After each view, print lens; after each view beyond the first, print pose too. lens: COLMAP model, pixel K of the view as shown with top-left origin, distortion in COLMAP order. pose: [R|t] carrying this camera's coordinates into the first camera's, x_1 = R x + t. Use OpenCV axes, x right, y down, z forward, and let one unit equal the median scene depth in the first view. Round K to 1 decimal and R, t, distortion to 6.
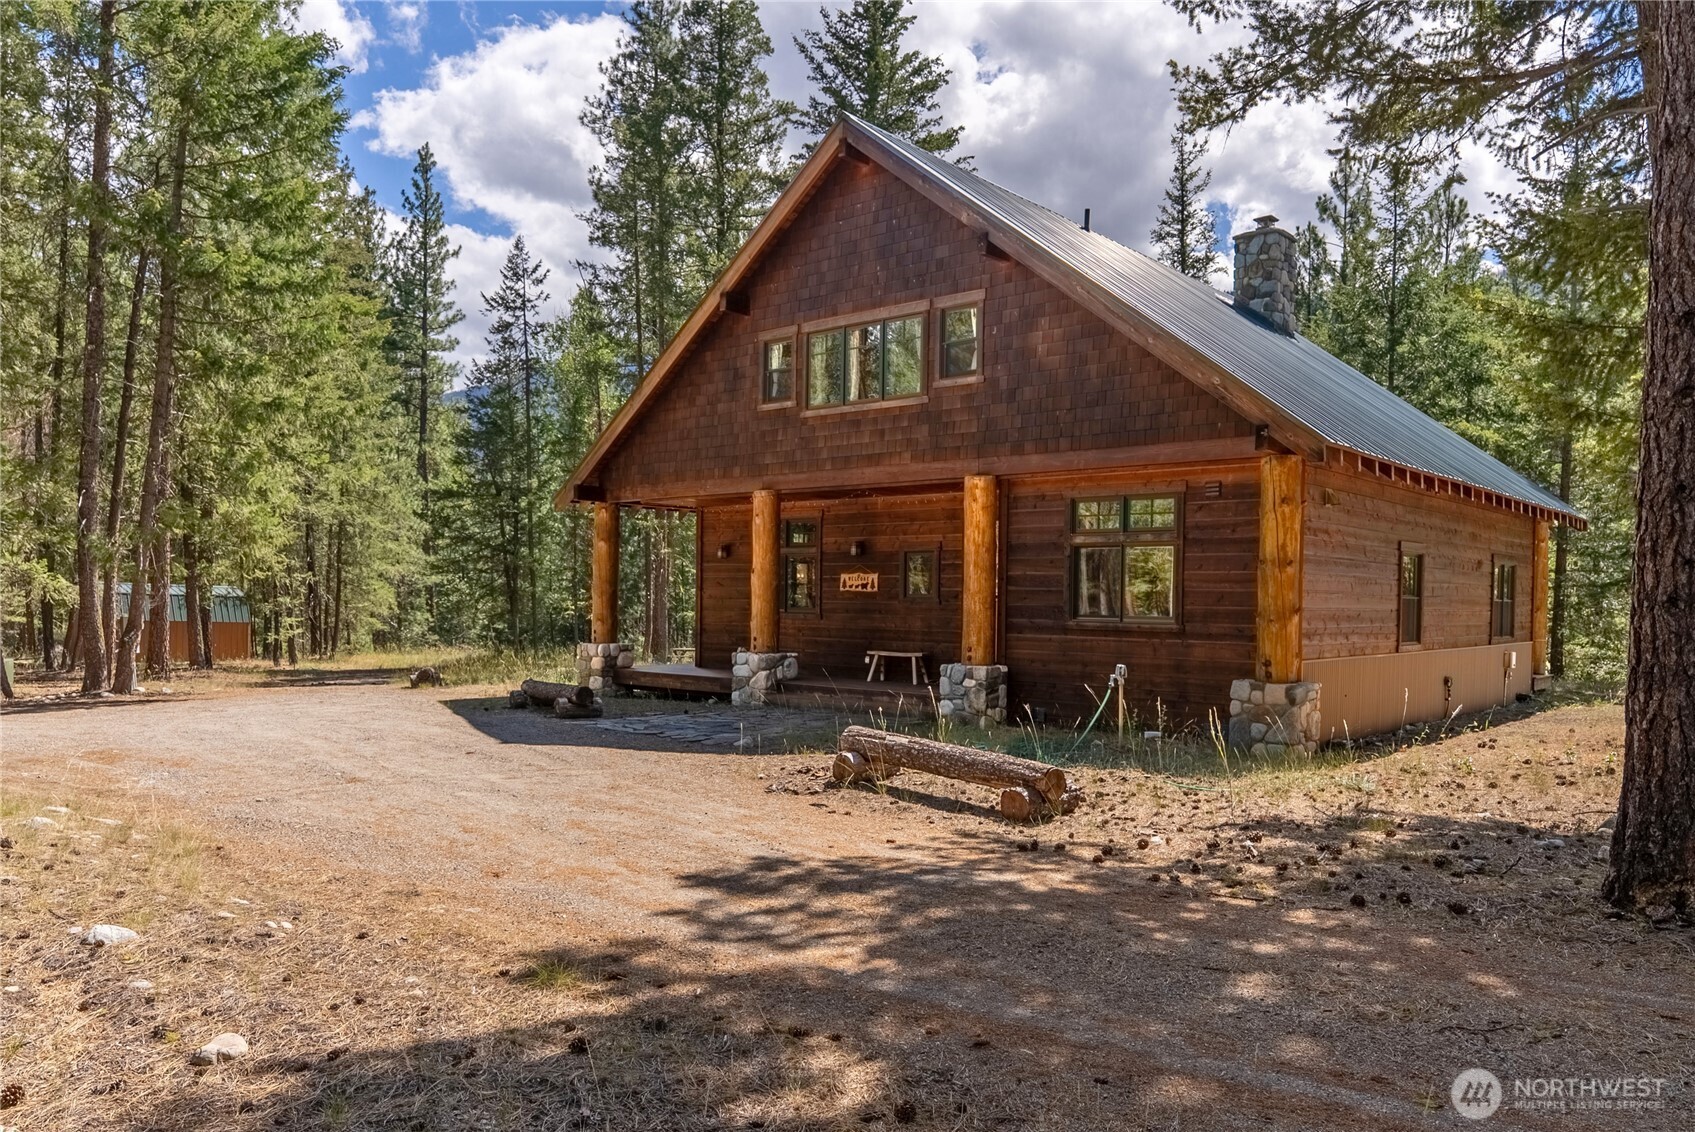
lens RADIAL K [[1156.0, 0, 847.5], [0, 1156.0, 566.0], [0, 0, 1]] dist [-0.002224, -0.006347]
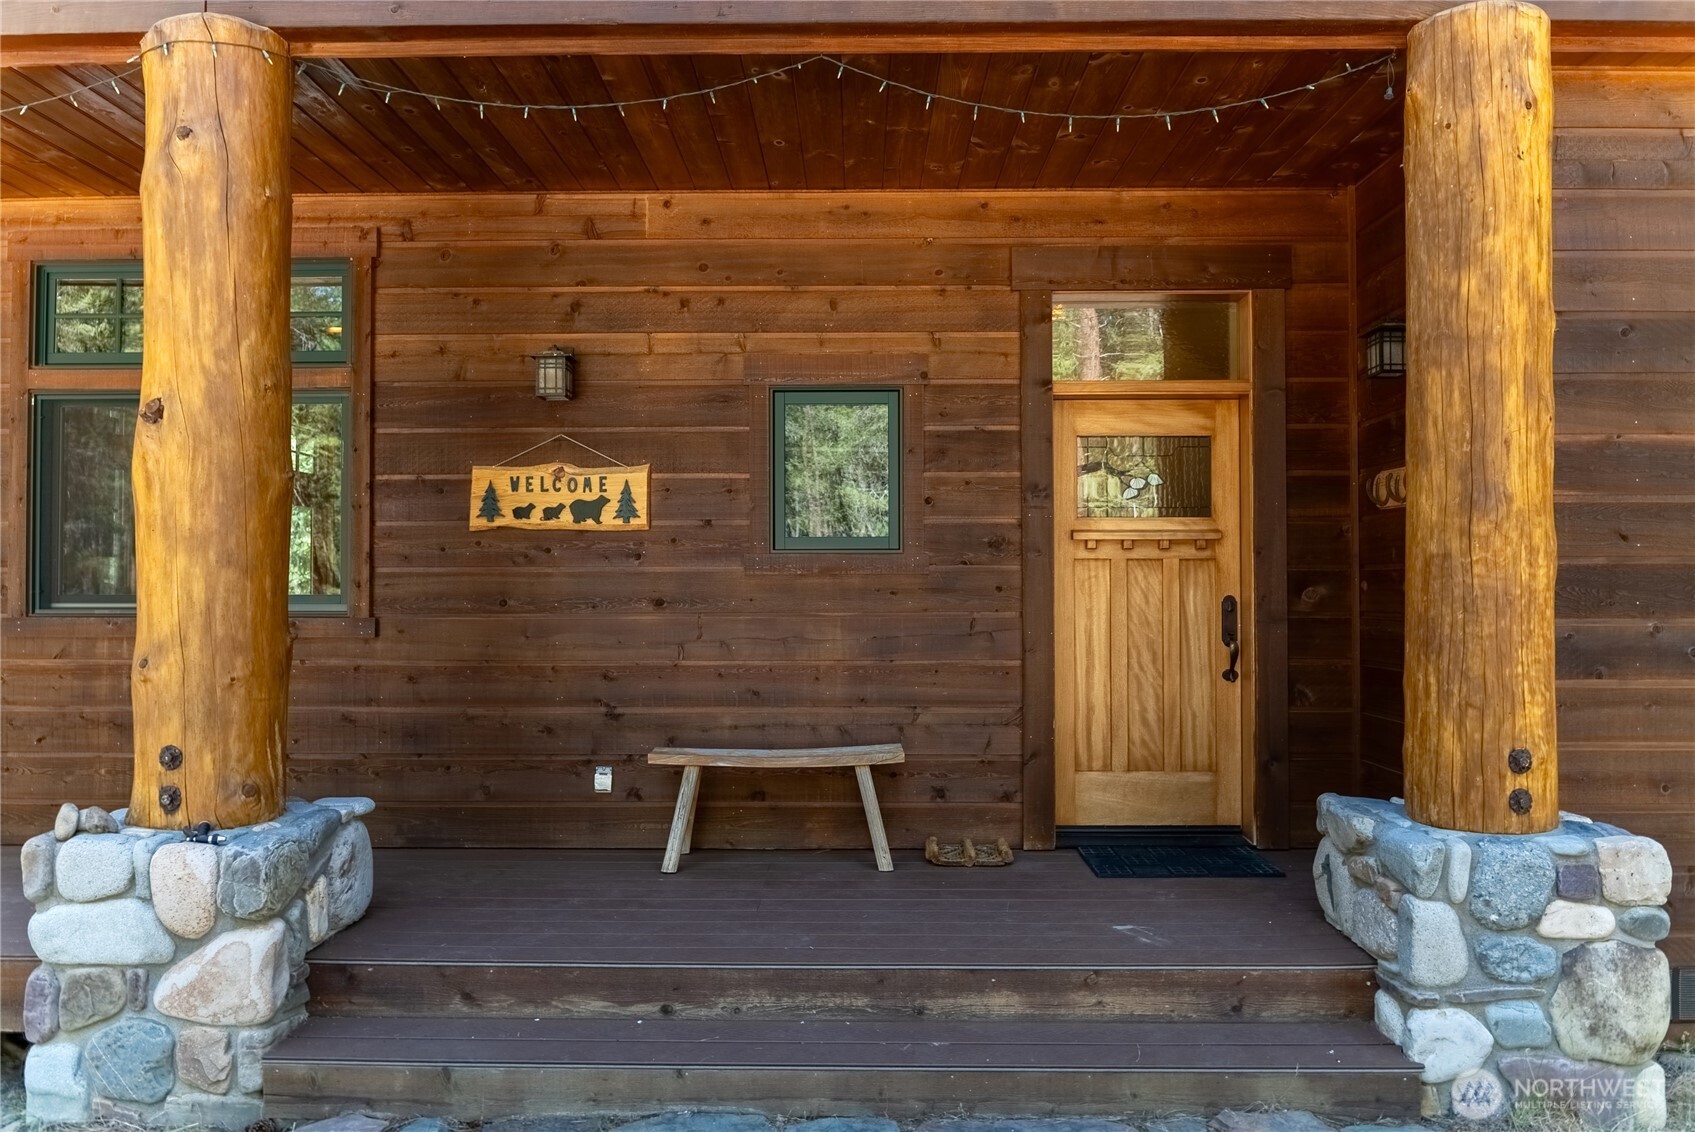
lens RADIAL K [[1156.0, 0, 847.5], [0, 1156.0, 566.0], [0, 0, 1]] dist [-0.002224, -0.006347]
pose [[0.769136, -0.008793, 0.639024, -0.116625], [-0.004665, 0.999801, 0.019372, 0.025683], [-0.639068, -0.017881, 0.768943, 0.775665]]
